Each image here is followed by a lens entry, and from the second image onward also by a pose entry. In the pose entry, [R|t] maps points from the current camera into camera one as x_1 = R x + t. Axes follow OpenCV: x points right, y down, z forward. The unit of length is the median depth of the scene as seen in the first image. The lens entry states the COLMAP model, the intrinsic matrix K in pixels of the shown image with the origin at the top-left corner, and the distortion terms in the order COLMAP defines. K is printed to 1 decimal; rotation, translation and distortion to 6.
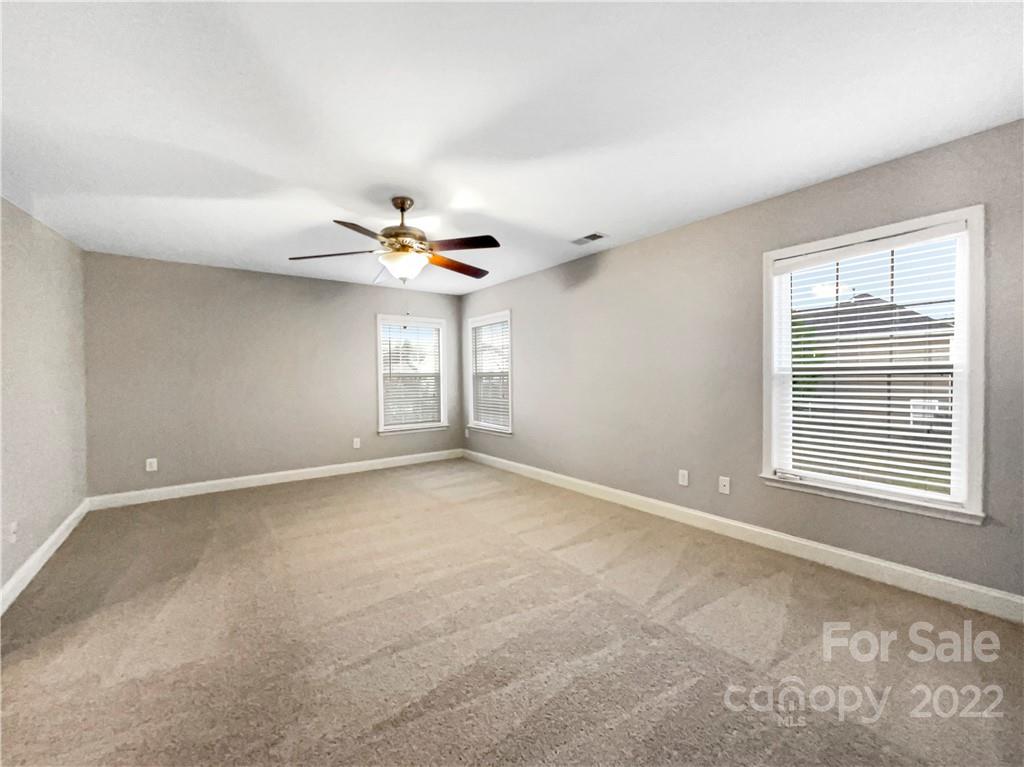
lens RADIAL K [[407.2, 0, 518.9], [0, 407.2, 383.5], [0, 0, 1]] dist [-0.001714, -0.000068]
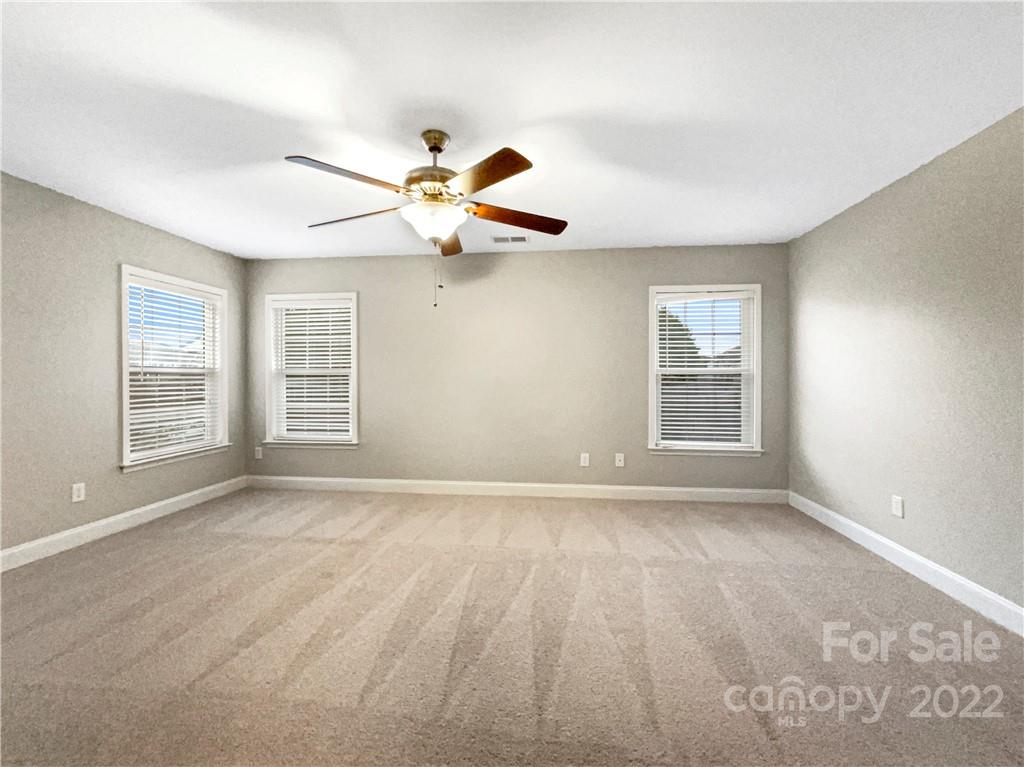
lens RADIAL K [[407.2, 0, 518.9], [0, 407.2, 383.5], [0, 0, 1]] dist [-0.001714, -0.000068]
pose [[0.698072, -0.003077, 0.716021, -0.670449], [0.006615, 0.999976, -0.002152, 0.008715], [-0.715997, 0.006239, 0.698075, 0.343339]]
